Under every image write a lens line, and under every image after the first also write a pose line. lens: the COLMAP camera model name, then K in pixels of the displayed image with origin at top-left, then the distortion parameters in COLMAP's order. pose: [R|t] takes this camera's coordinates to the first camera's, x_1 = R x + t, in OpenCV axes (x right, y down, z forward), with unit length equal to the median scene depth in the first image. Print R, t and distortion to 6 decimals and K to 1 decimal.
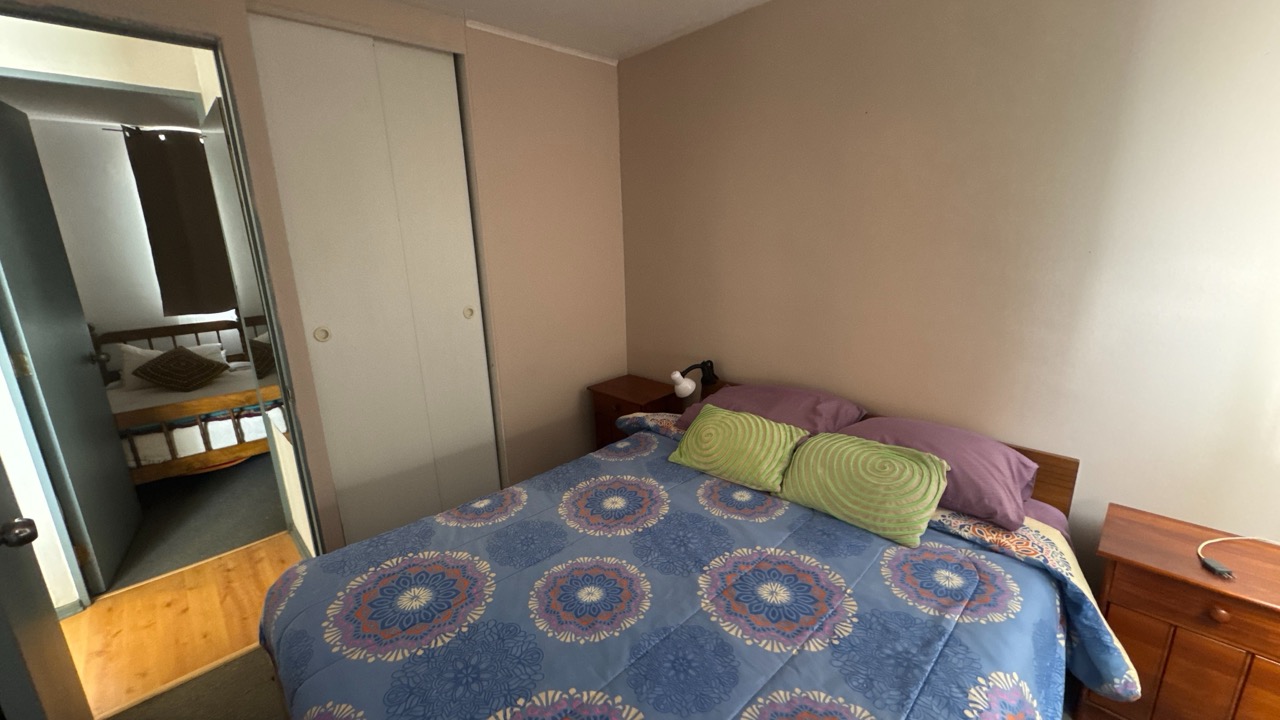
lens RADIAL K [[508.3, 0, 641.4], [0, 508.3, 363.9], [0, 0, 1]] dist [-0.002293, 0.000829]
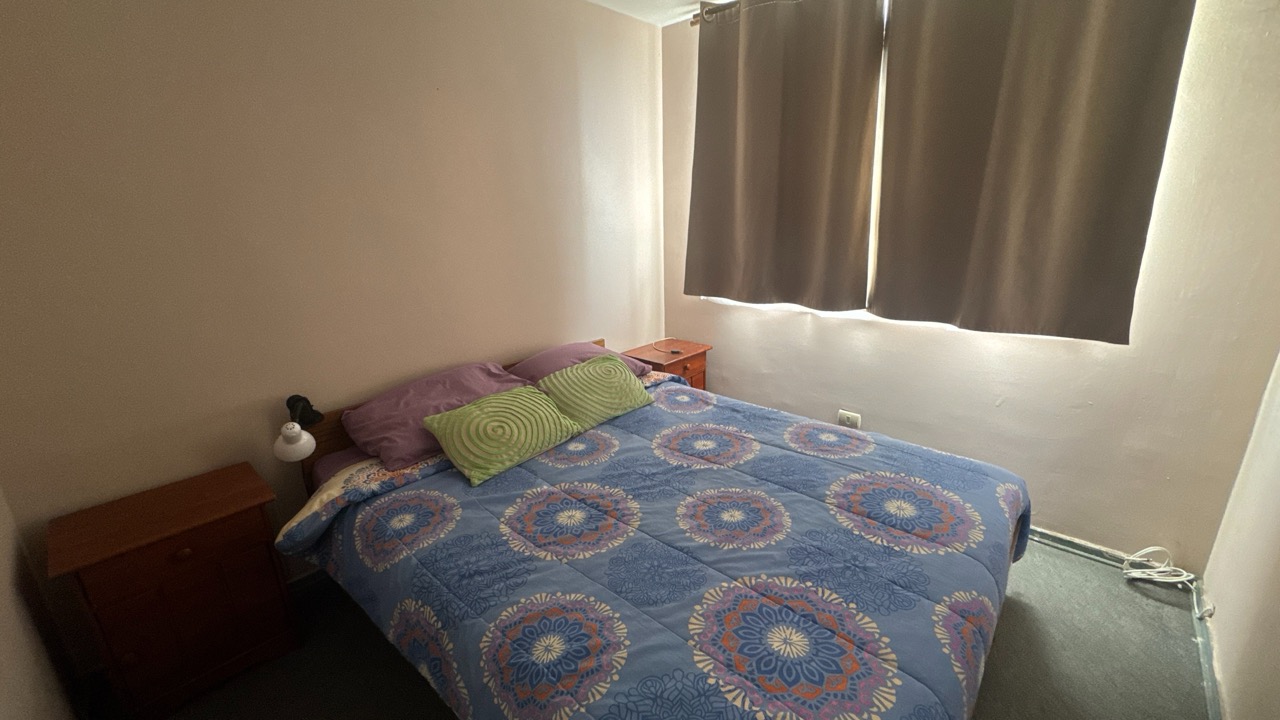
lens RADIAL K [[508.3, 0, 636.3], [0, 508.3, 359.4], [0, 0, 1]] dist [-0.002293, 0.000829]
pose [[-0.050658, -0.253570, 0.965990, -1.037896], [0.270867, 0.927490, 0.257669, -0.199713], [-0.961283, 0.274708, 0.021699, 1.044622]]
